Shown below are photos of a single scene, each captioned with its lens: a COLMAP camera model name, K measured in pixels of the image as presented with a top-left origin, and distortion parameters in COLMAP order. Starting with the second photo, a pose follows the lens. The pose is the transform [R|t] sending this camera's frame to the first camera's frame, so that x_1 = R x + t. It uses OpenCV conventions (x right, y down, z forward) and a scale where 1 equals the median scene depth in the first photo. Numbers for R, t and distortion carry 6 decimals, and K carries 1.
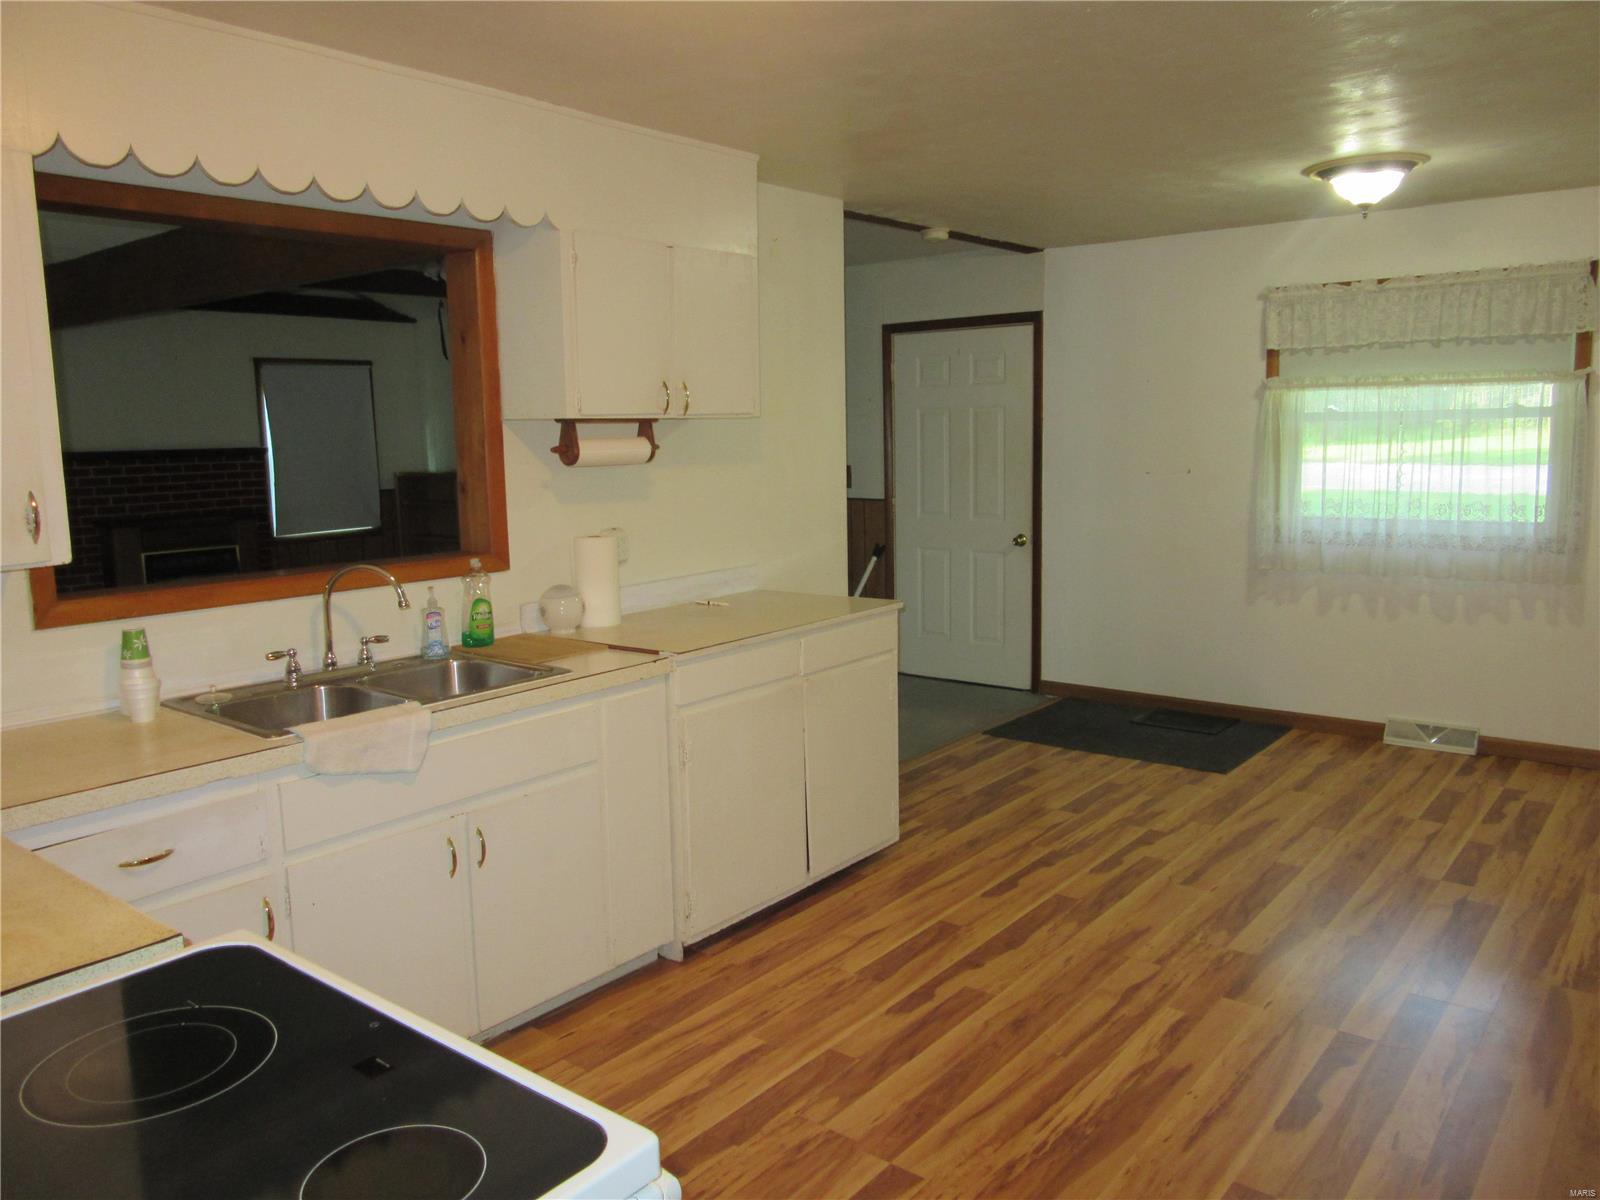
lens RADIAL K [[1200.8, 0, 795.9], [0, 1200.8, 595.0], [0, 0, 1]] dist [-0.047687, 0.045850]
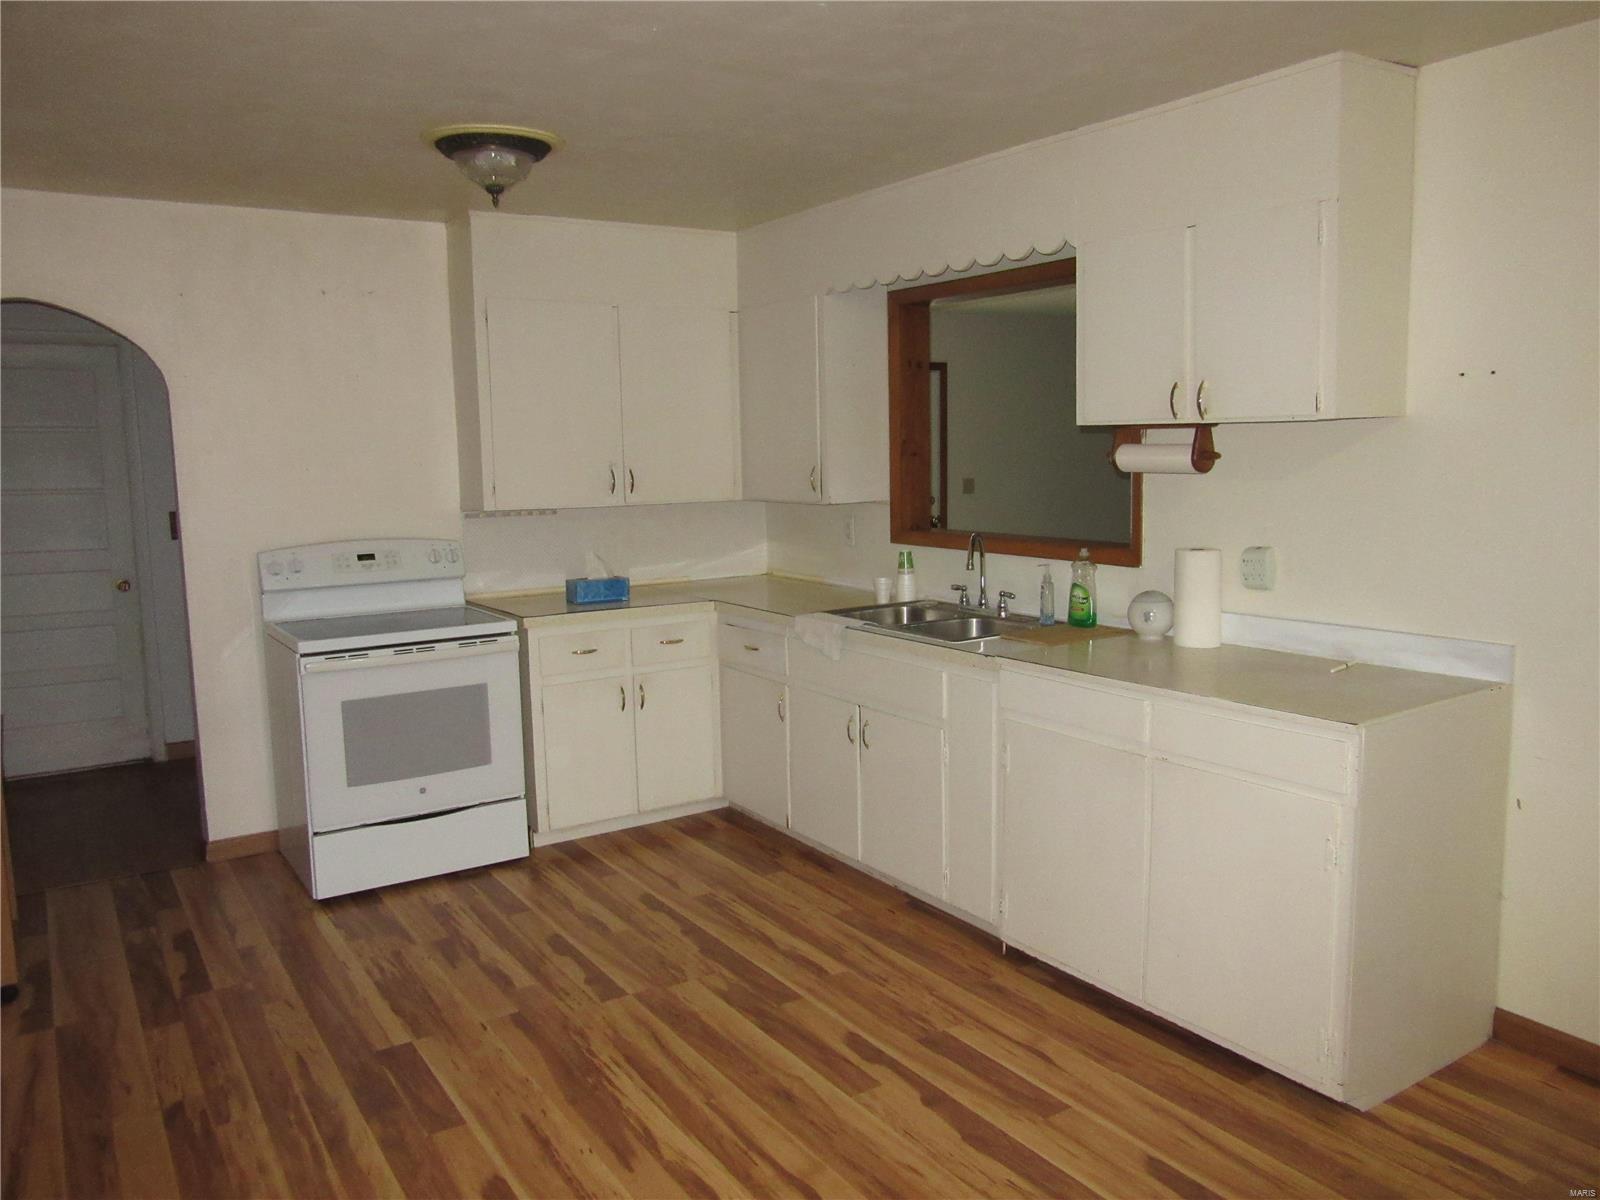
lens RADIAL K [[1200.8, 0, 802.2], [0, 1200.8, 601.4], [0, 0, 1]] dist [-0.047687, 0.045850]
pose [[-0.306107, 0.153326, -0.939569, 0.933244], [-0.103041, 0.975811, 0.192810, -0.182184], [0.946404, 0.155834, -0.282903, 1.142646]]
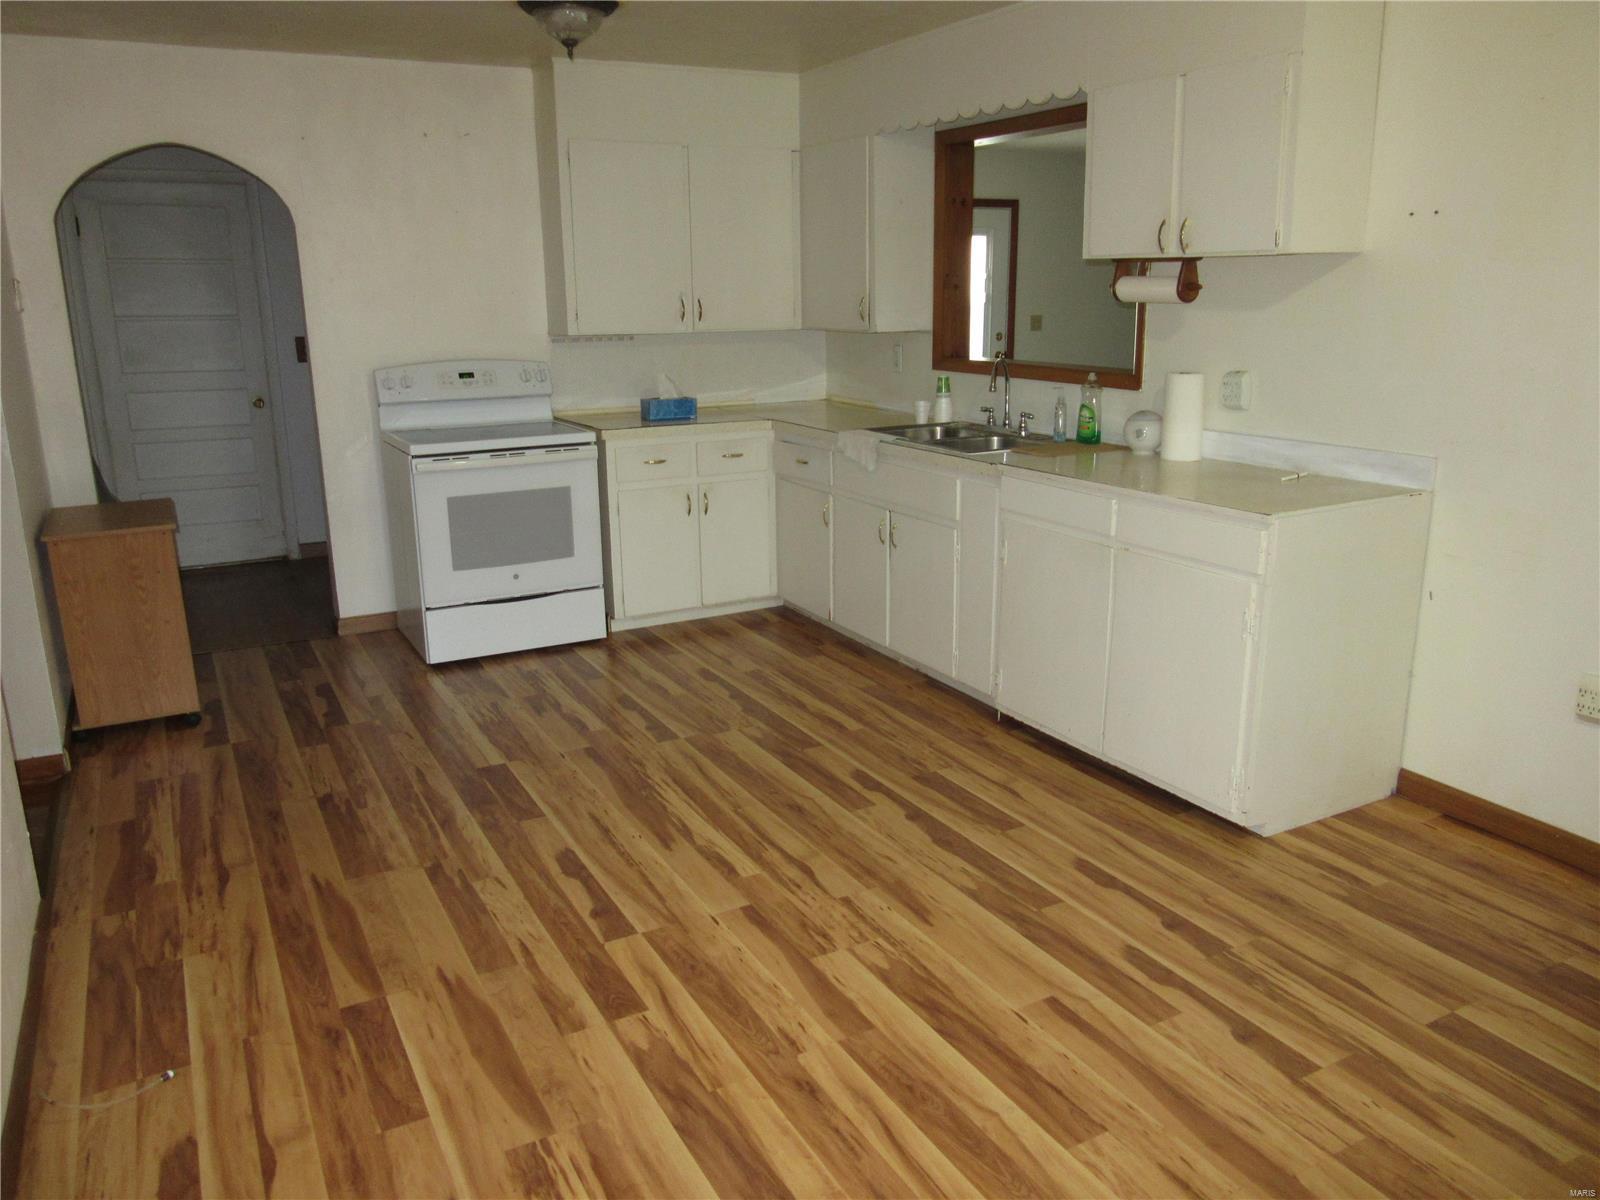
lens RADIAL K [[1200.8, 0, 798.6], [0, 1200.8, 607.6], [0, 0, 1]] dist [-0.047687, 0.045850]
pose [[-0.389125, 0.267224, -0.881574, 1.085970], [-0.103729, 0.938203, 0.330175, -0.192711], [0.915326, 0.219924, -0.337360, 1.269548]]
